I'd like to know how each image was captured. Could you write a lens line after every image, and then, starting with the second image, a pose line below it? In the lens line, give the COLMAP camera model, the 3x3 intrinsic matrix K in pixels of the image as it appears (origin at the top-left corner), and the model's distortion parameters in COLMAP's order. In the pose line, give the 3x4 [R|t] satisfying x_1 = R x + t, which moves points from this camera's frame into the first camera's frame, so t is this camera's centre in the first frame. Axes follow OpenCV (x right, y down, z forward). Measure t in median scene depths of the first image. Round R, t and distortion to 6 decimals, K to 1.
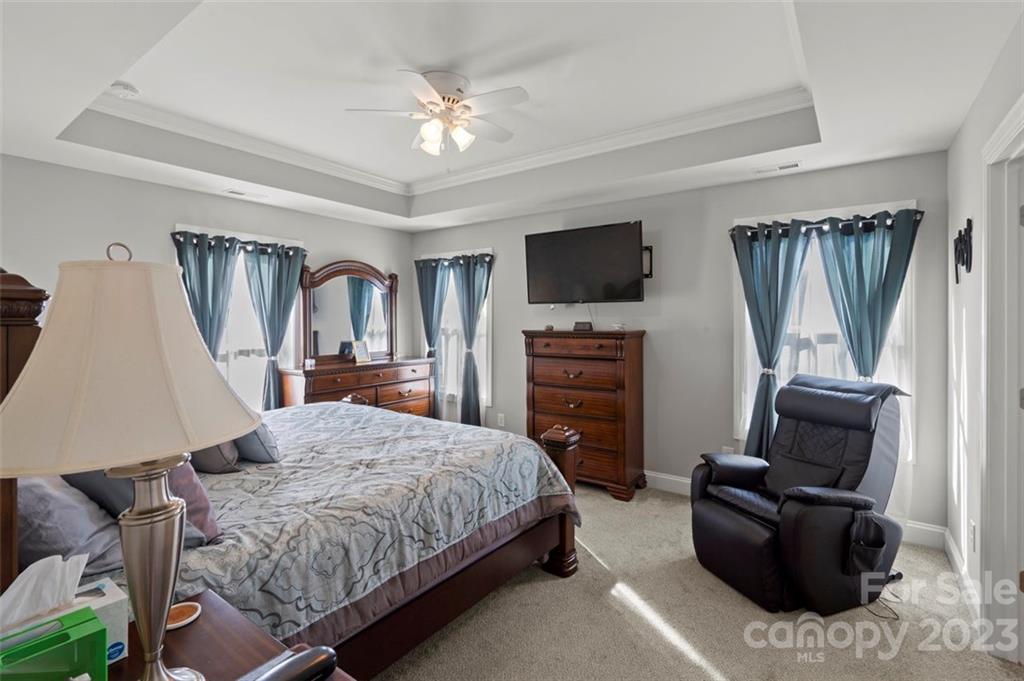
lens RADIAL K [[472.4, 0, 515.0], [0, 472.4, 317.2], [0, 0, 1]] dist [-0.007091, 0.003949]
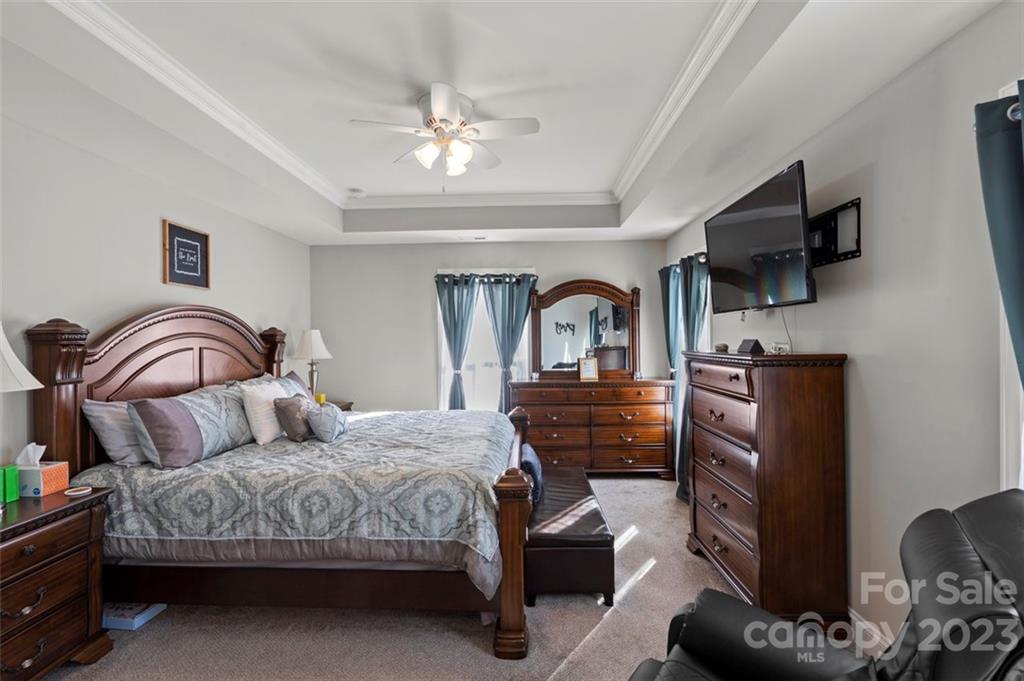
lens RADIAL K [[472.4, 0, 516.0], [0, 472.4, 338.2], [0, 0, 1]] dist [-0.007091, 0.003949]
pose [[0.558944, -0.004390, -0.829194, 0.711104], [0.013779, 0.999897, 0.003994, 0.002332], [0.829091, -0.013658, 0.558947, 0.516973]]
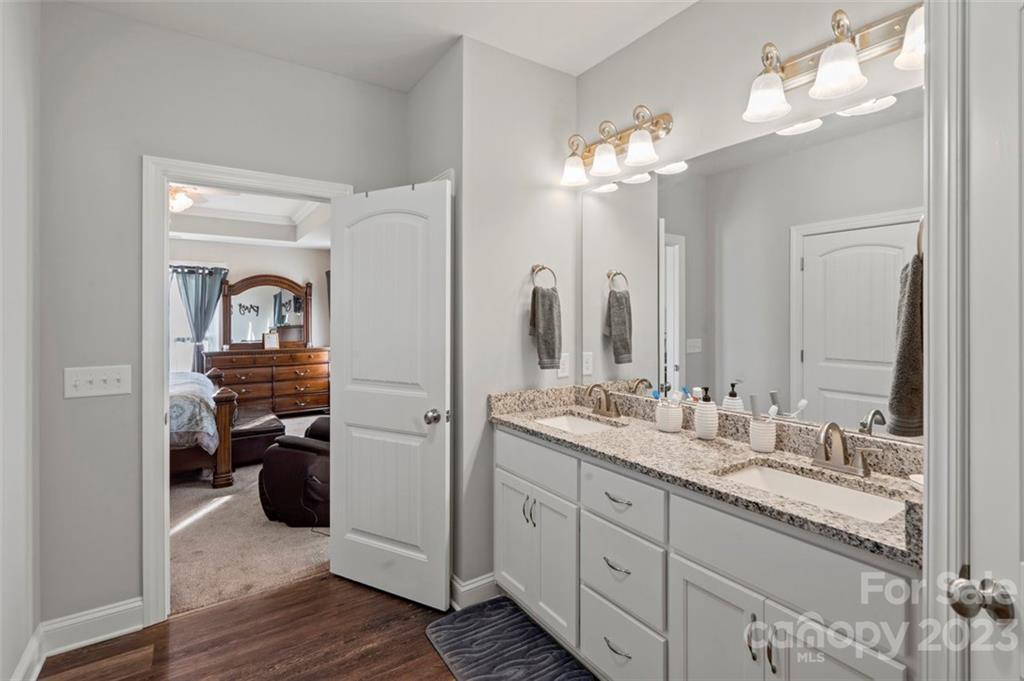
lens RADIAL K [[472.4, 0, 513.3], [0, 472.4, 316.1], [0, 0, 1]] dist [-0.007091, 0.003949]
pose [[0.937710, -0.001512, -0.347416, 1.358617], [0.002488, 0.999994, 0.002363, -0.001033], [0.347410, -0.003080, 0.937708, -0.070974]]
